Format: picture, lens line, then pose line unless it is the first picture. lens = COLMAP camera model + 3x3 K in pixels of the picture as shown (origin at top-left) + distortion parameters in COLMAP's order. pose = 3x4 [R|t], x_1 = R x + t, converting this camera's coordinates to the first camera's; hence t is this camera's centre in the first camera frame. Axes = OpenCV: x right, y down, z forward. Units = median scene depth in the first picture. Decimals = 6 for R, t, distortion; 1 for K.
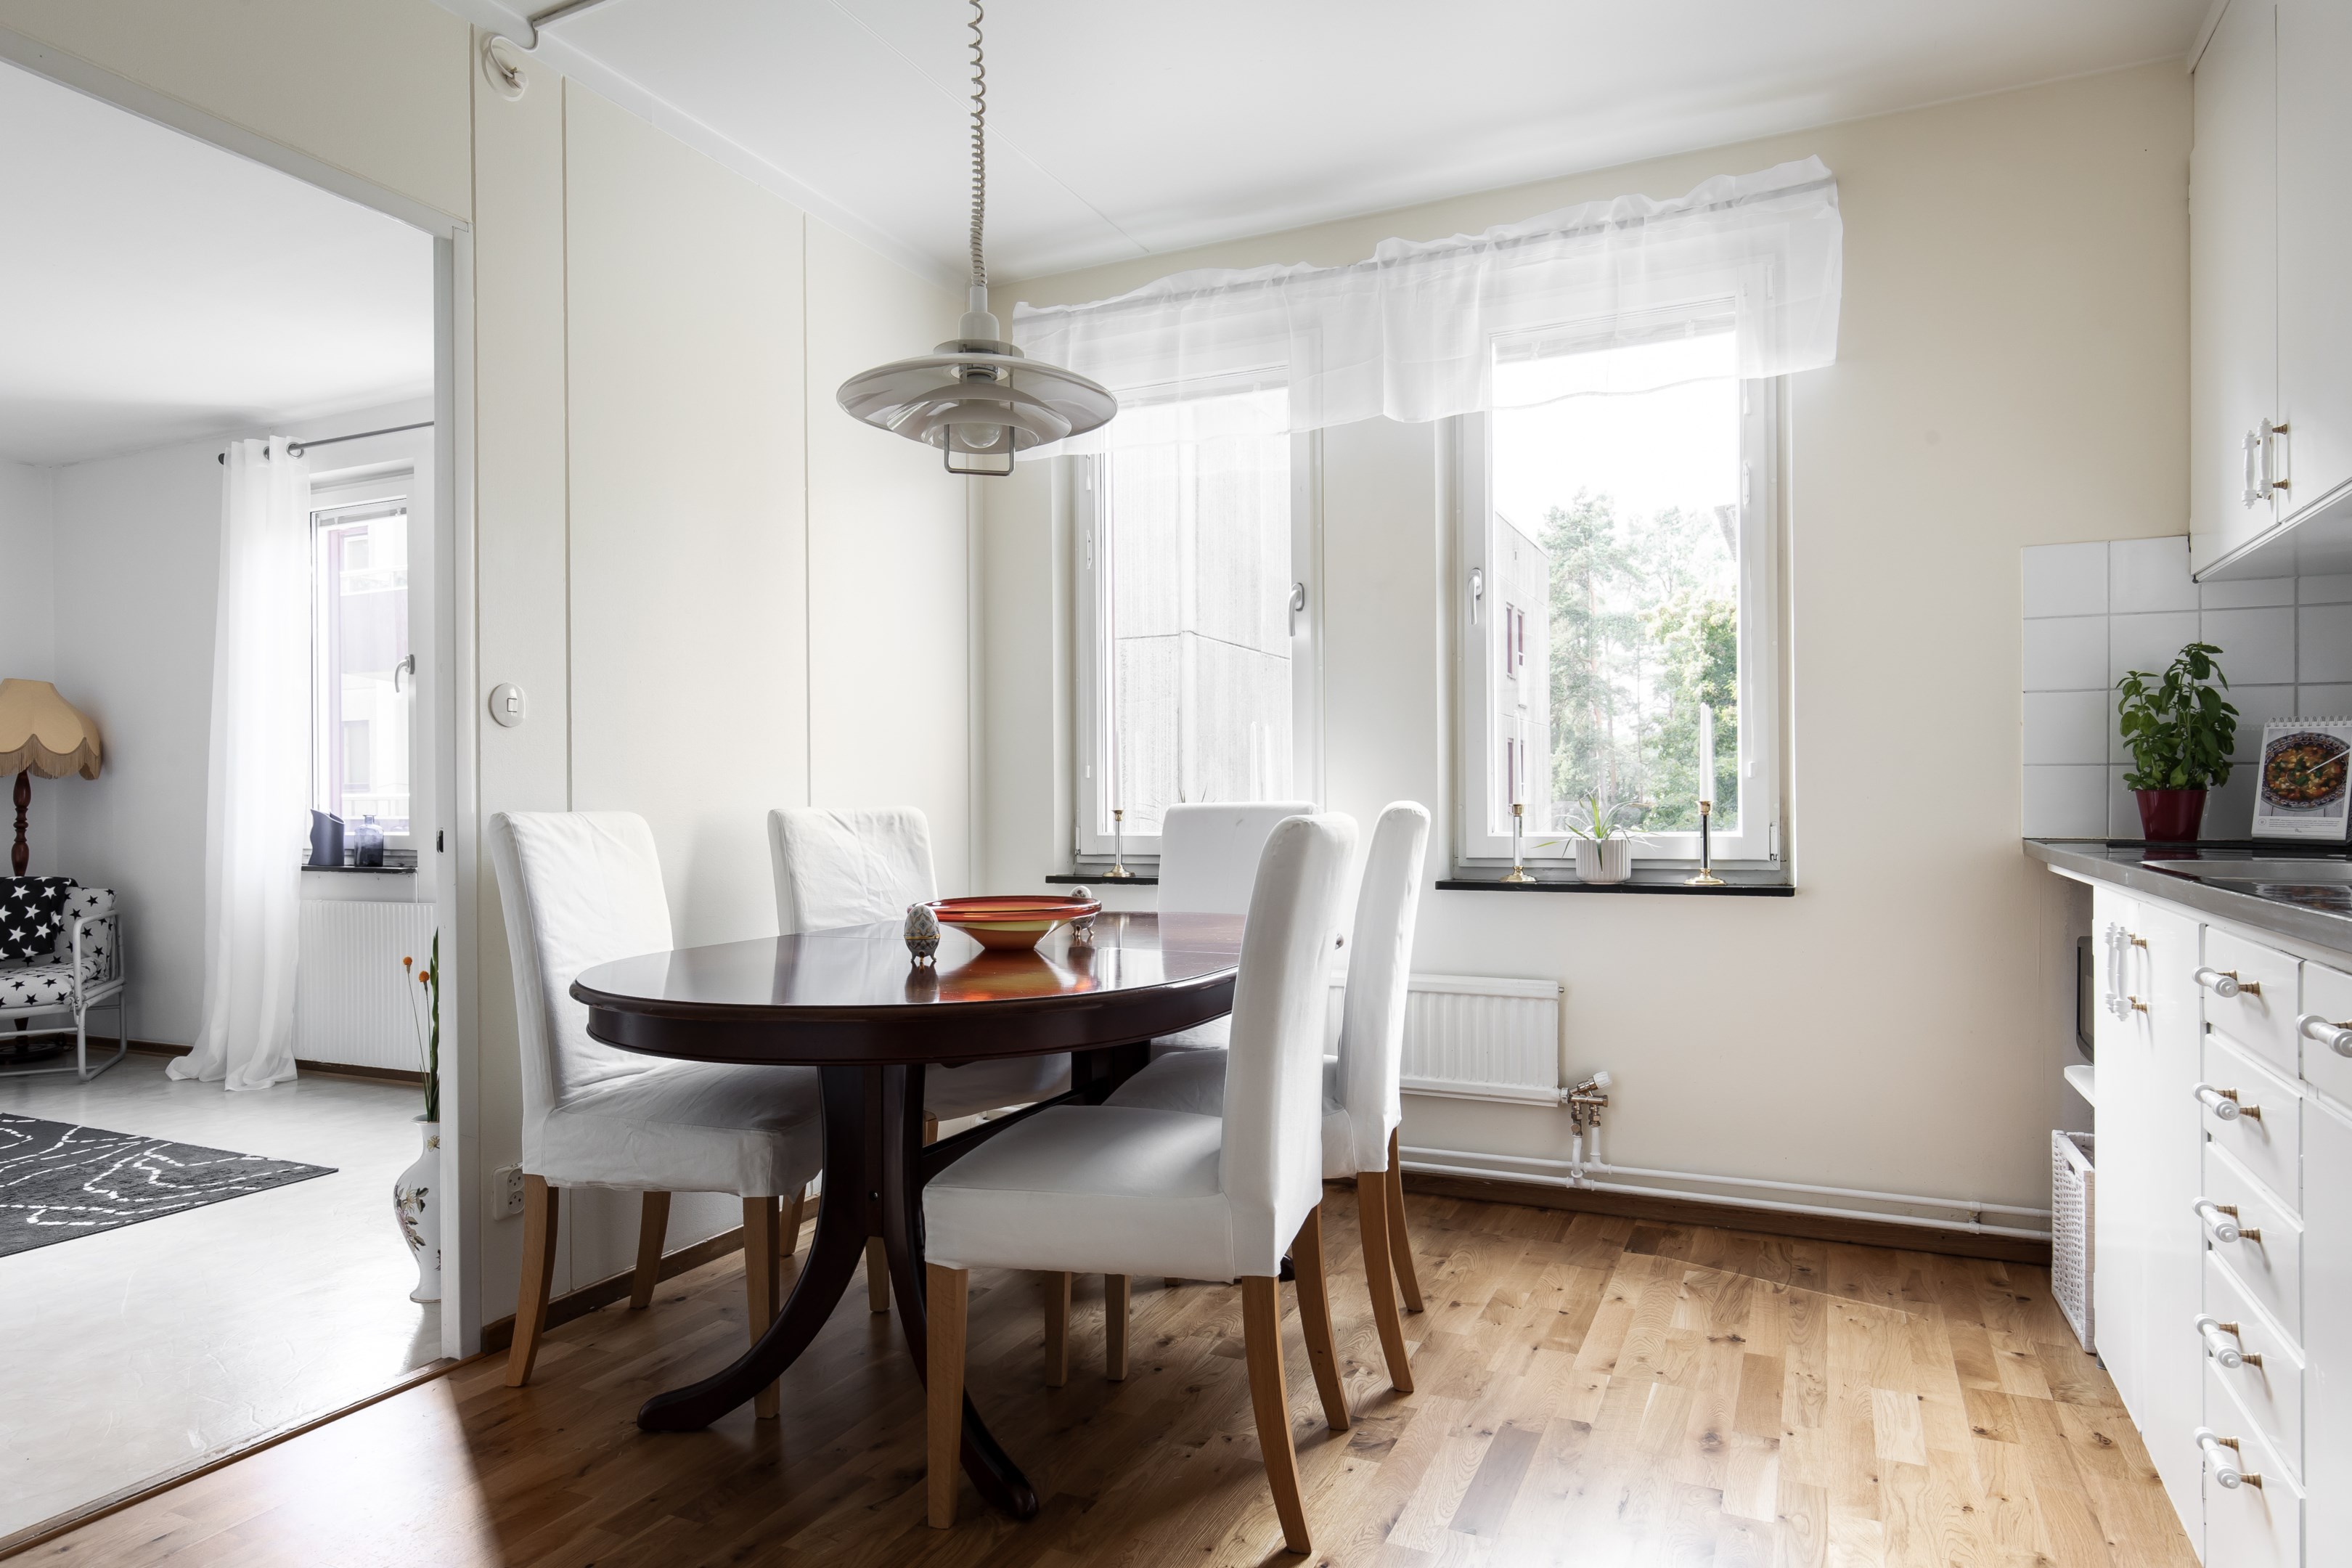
lens RADIAL K [[1384.9, 0, 1175.5], [0, 1384.9, 803.3], [0, 0, 1]] dist [0.000453, -0.000126]
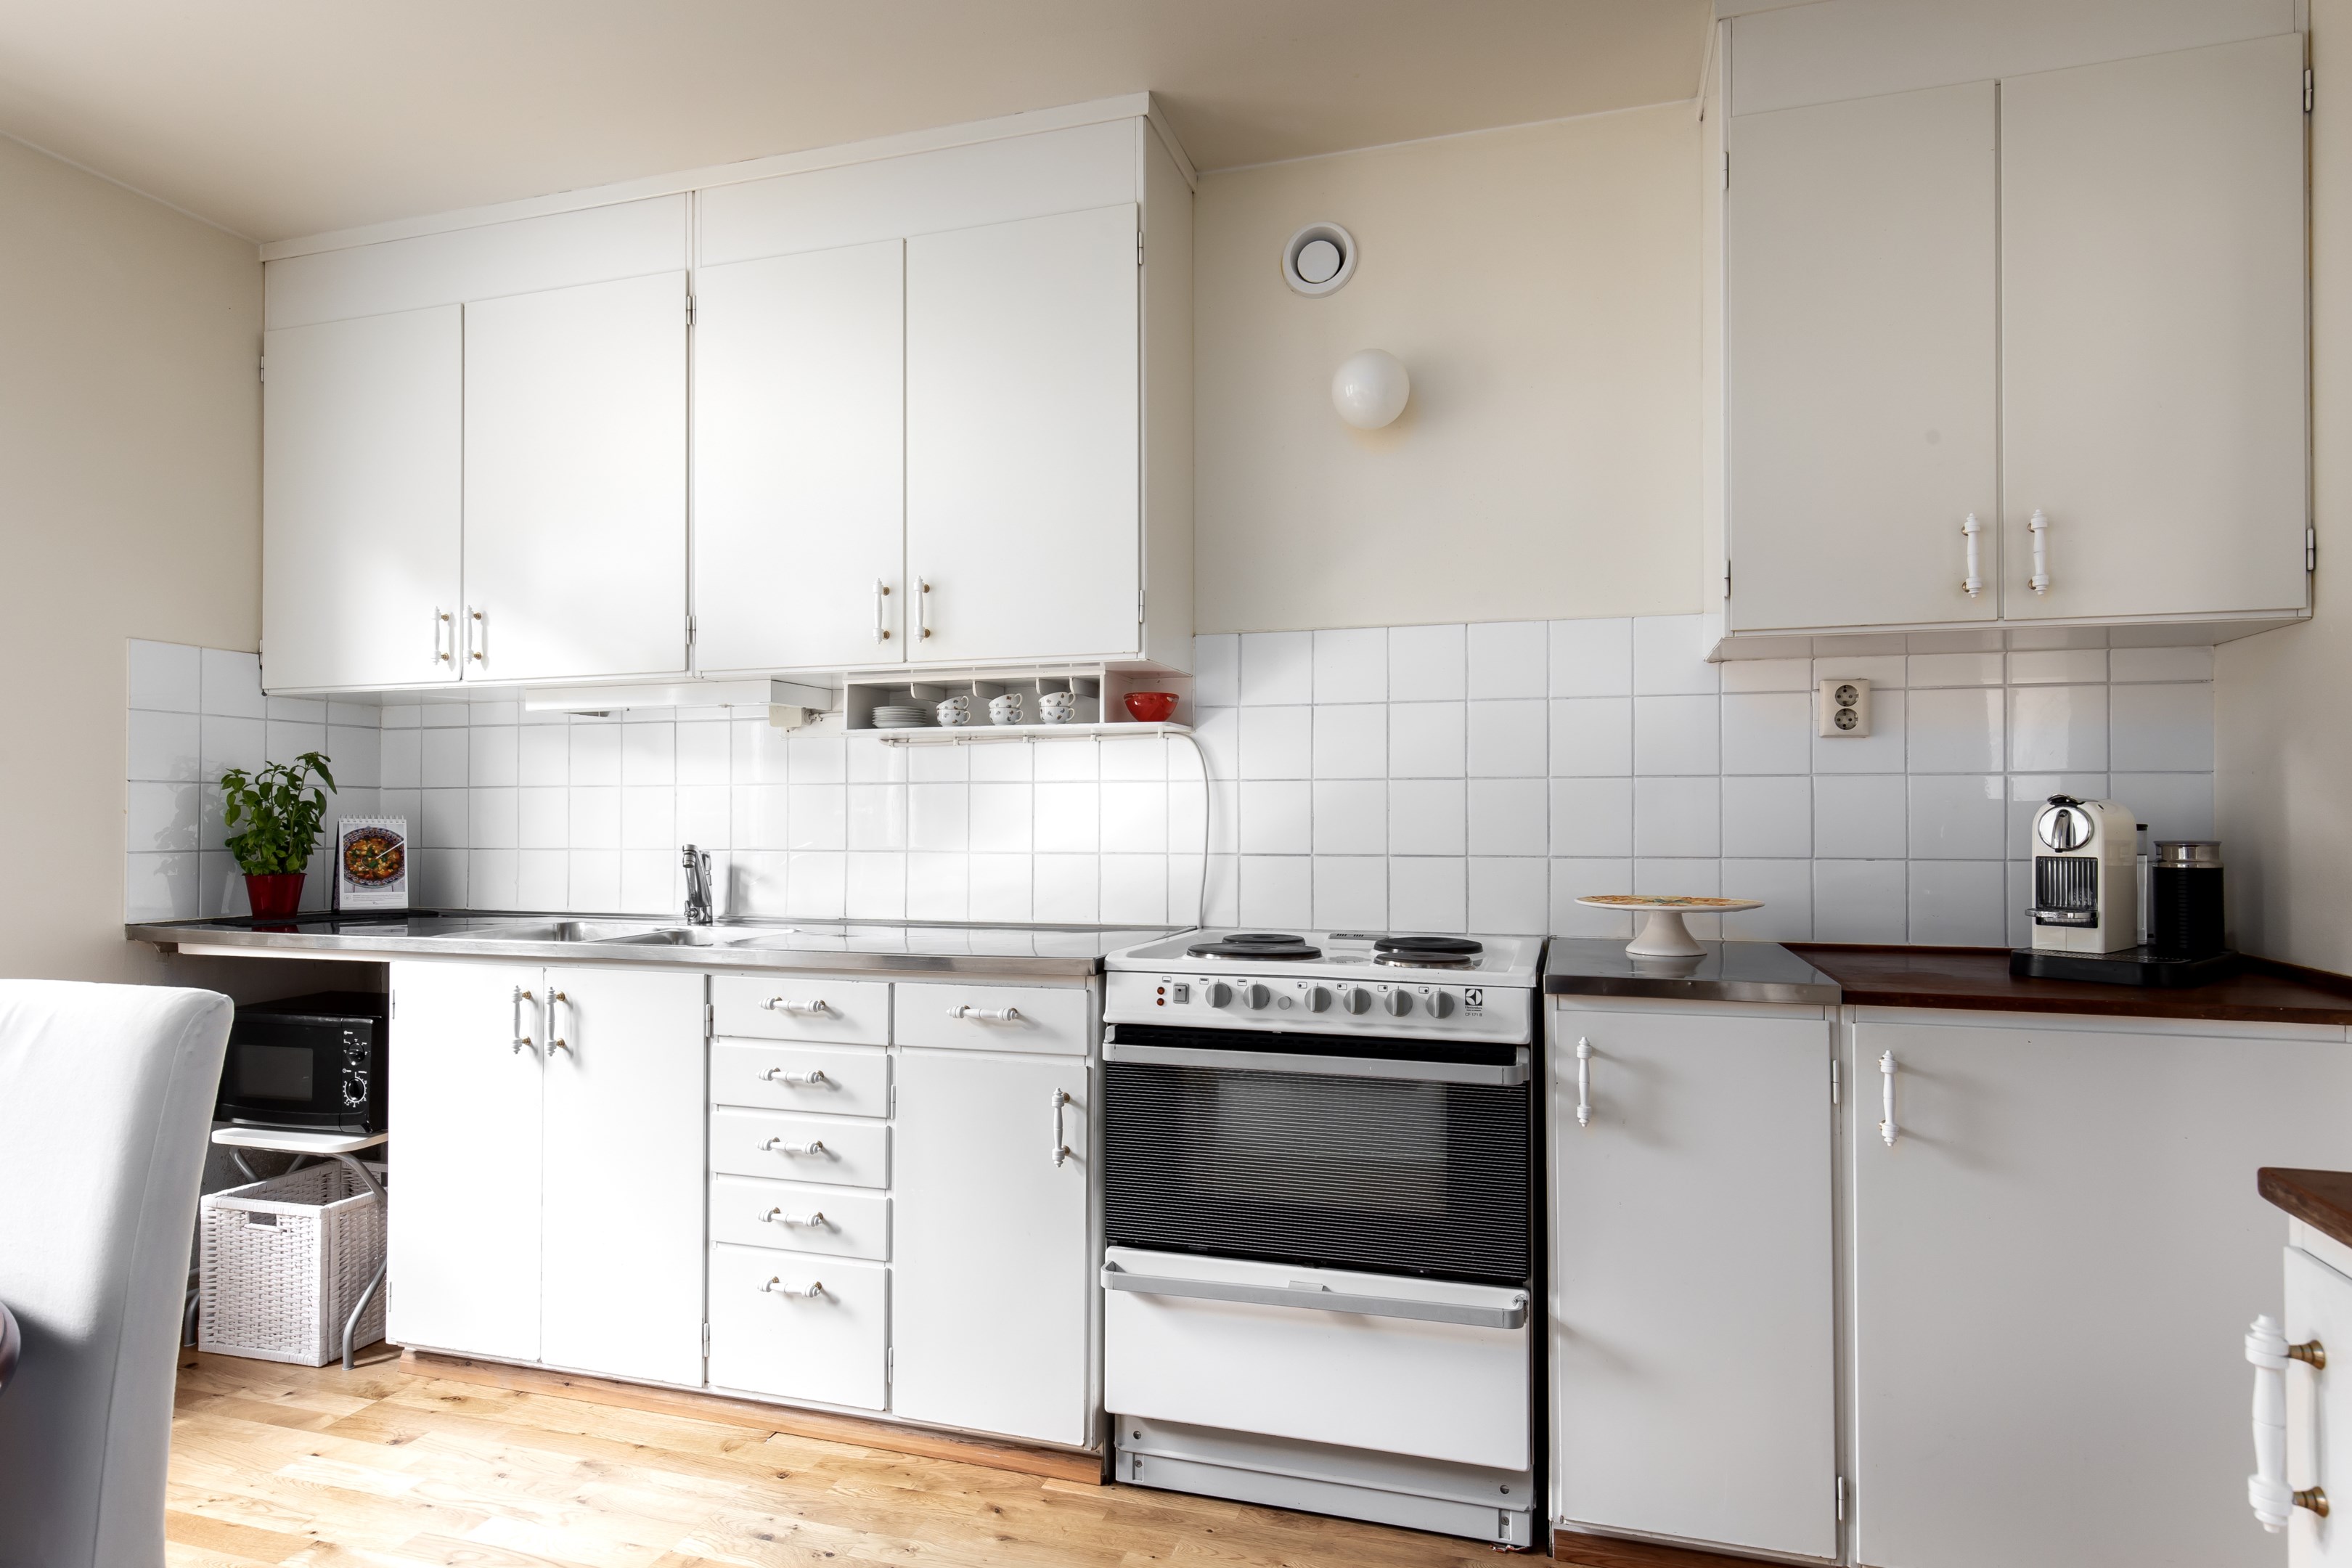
lens RADIAL K [[1279.0, 0, 1171.6], [0, 1279.0, 807.8], [0, 0, 1]] dist [-0.003133, 0.000151]
pose [[-0.146351, 0.016759, 0.989091, -0.391177], [0.004447, 0.999858, -0.016284, -0.037627], [-0.989223, 0.002015, -0.146405, 0.349342]]
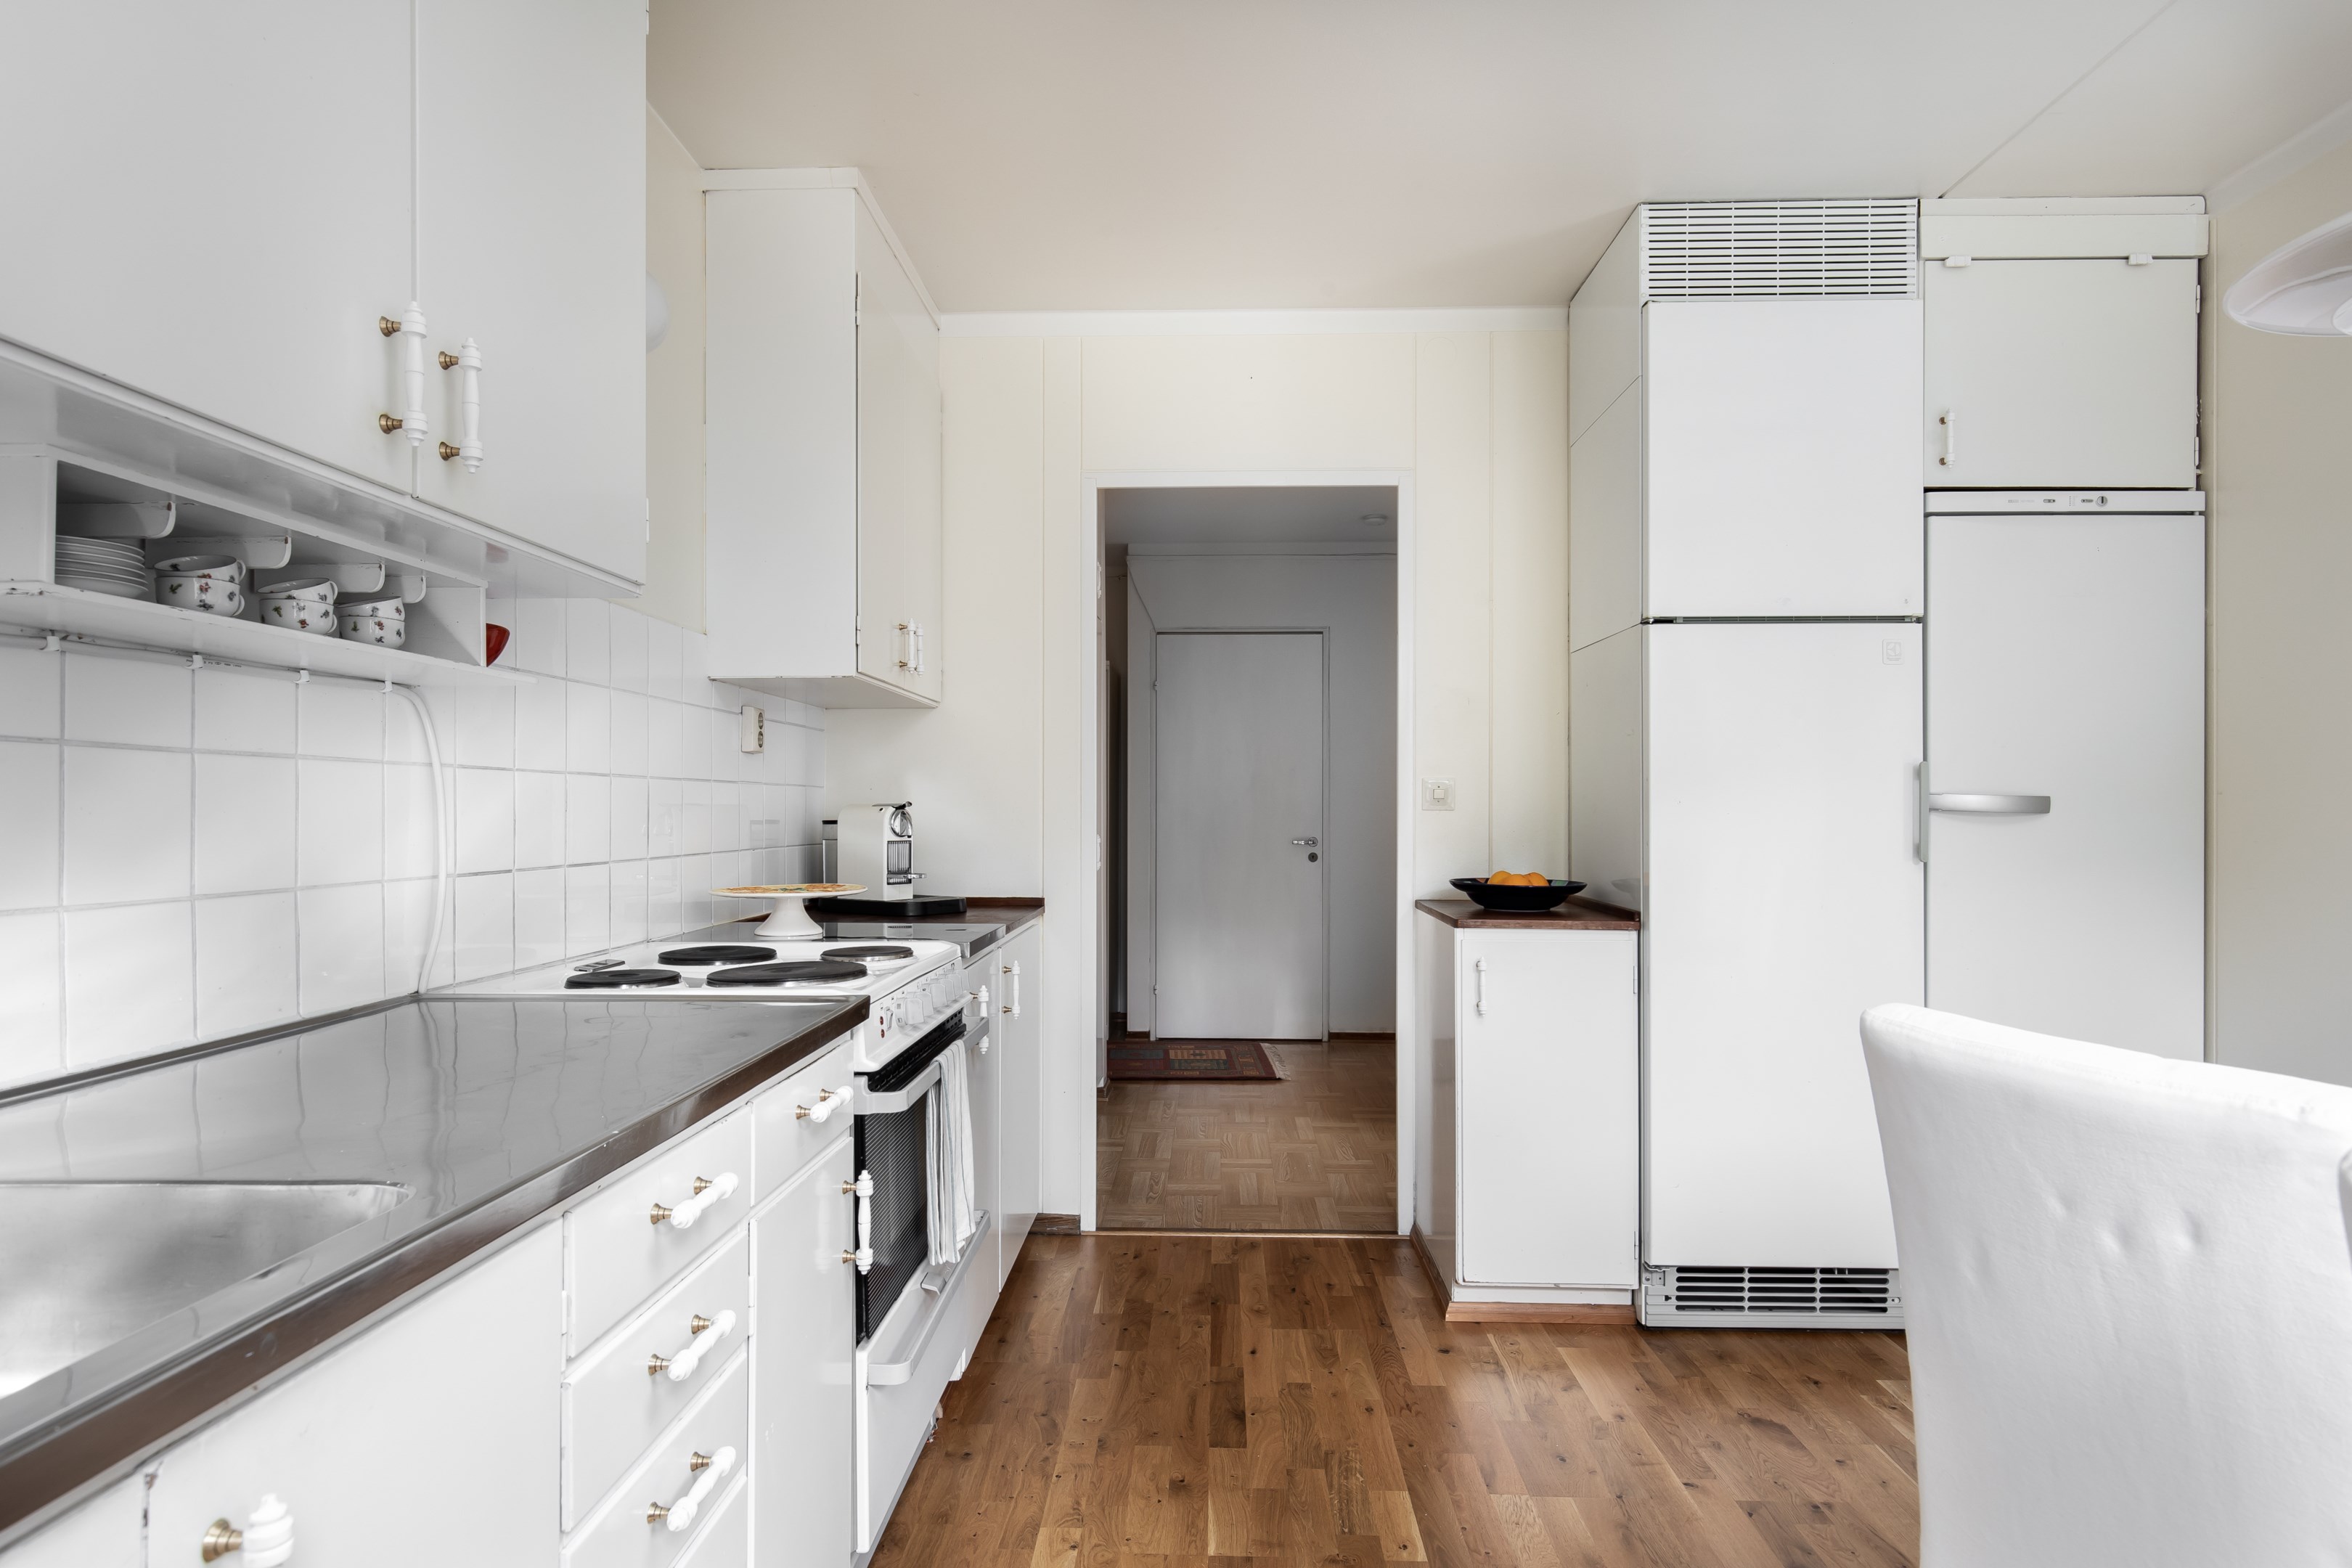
lens RADIAL K [[1299.4, 0, 1174.9], [0, 1299.4, 811.9], [0, 0, 1]] dist [-0.015640, 0.001519]
pose [[-0.919051, 0.011455, -0.393972, 0.356619], [0.009373, 0.999930, 0.007209, -0.049833], [0.394027, 0.002932, -0.919094, 0.825124]]
